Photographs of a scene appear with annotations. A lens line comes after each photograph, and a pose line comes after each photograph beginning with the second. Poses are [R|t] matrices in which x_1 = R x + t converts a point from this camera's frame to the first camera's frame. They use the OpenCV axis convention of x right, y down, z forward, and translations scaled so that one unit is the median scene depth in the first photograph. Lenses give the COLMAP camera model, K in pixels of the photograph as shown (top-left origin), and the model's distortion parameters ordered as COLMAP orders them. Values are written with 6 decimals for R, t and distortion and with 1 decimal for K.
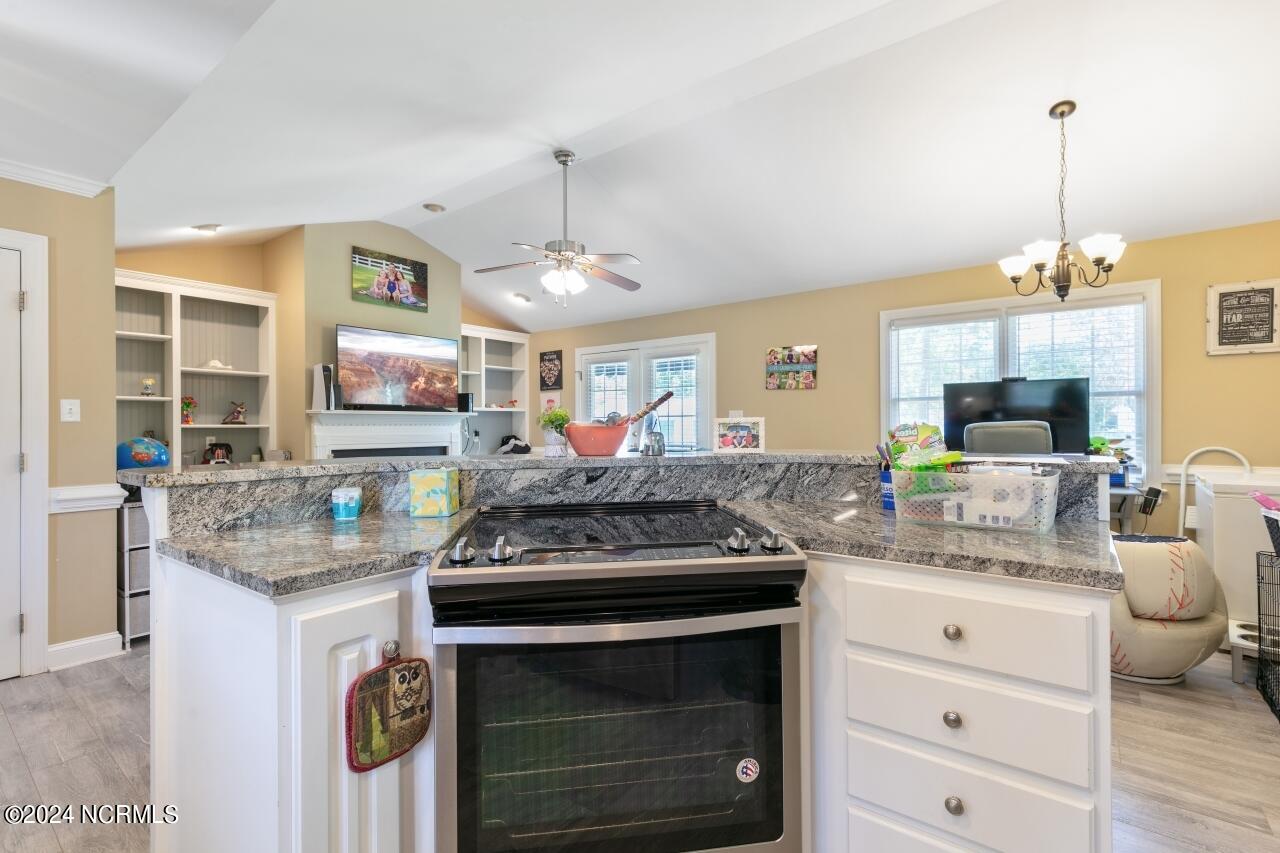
lens RADIAL K [[586.2, 0, 644.4], [0, 586.2, 423.4], [0, 0, 1]] dist [0.008415, -0.001848]
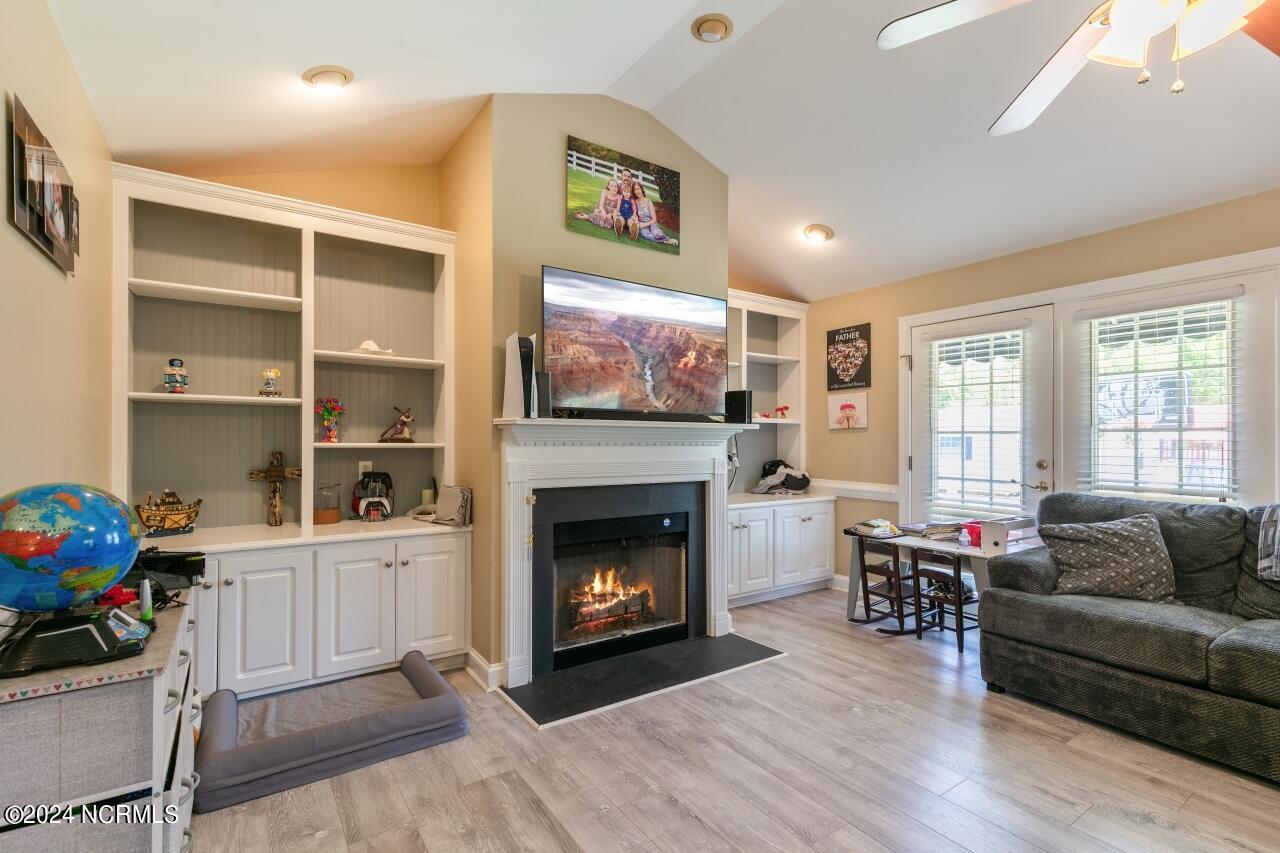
lens RADIAL K [[586.2, 0, 637.3], [0, 586.2, 439.0], [0, 0, 1]] dist [0.008415, -0.001848]
pose [[0.950272, 0.005629, -0.311371, -0.235953], [-0.005788, 0.999983, 0.000414, -0.003581], [0.311368, 0.001409, 0.950288, 0.446836]]
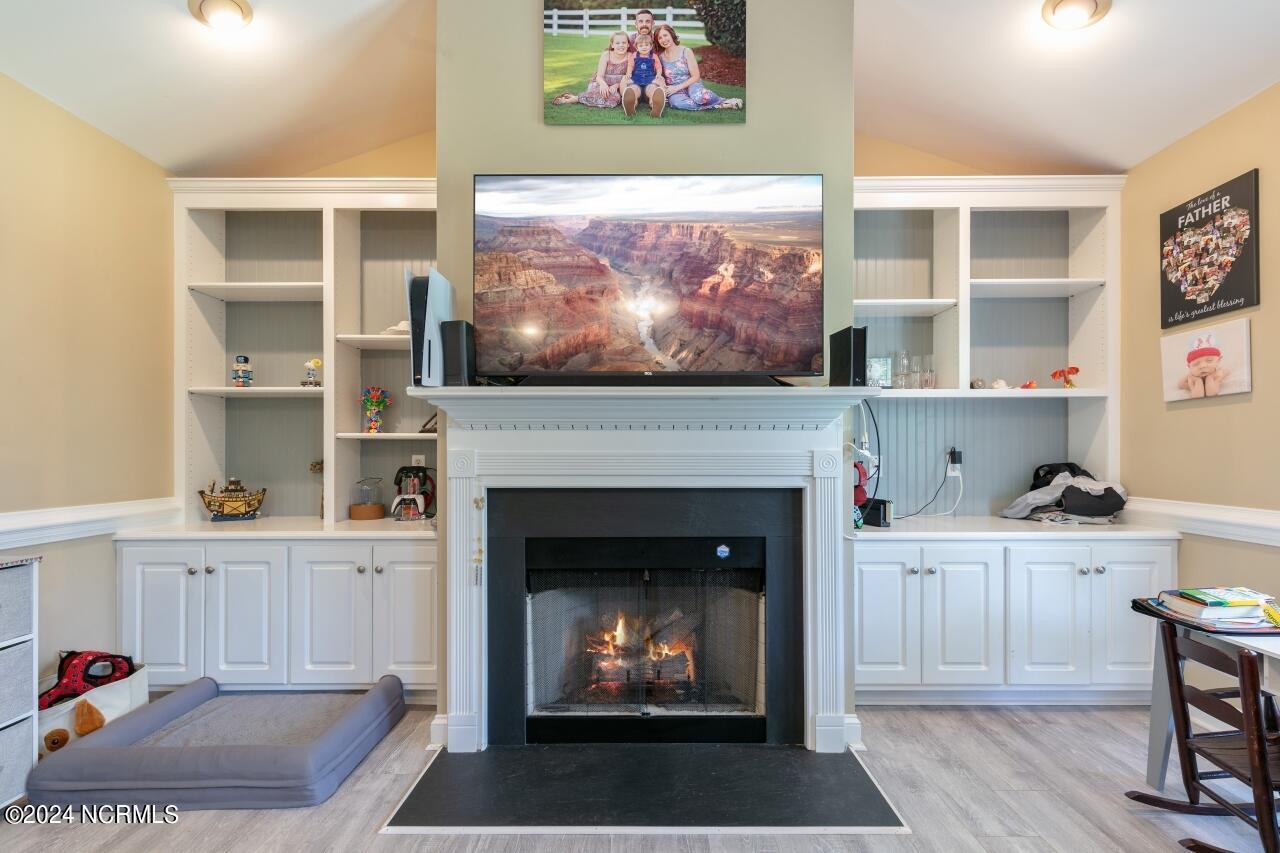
lens RADIAL K [[586.2, 0, 644.6], [0, 586.2, 455.8], [0, 0, 1]] dist [0.008415, -0.001848]
pose [[0.606019, 0.003633, -0.795442, -0.120406], [0.000842, 0.999986, 0.005208, 0.018724], [0.795450, -0.003826, 0.606007, 0.763090]]
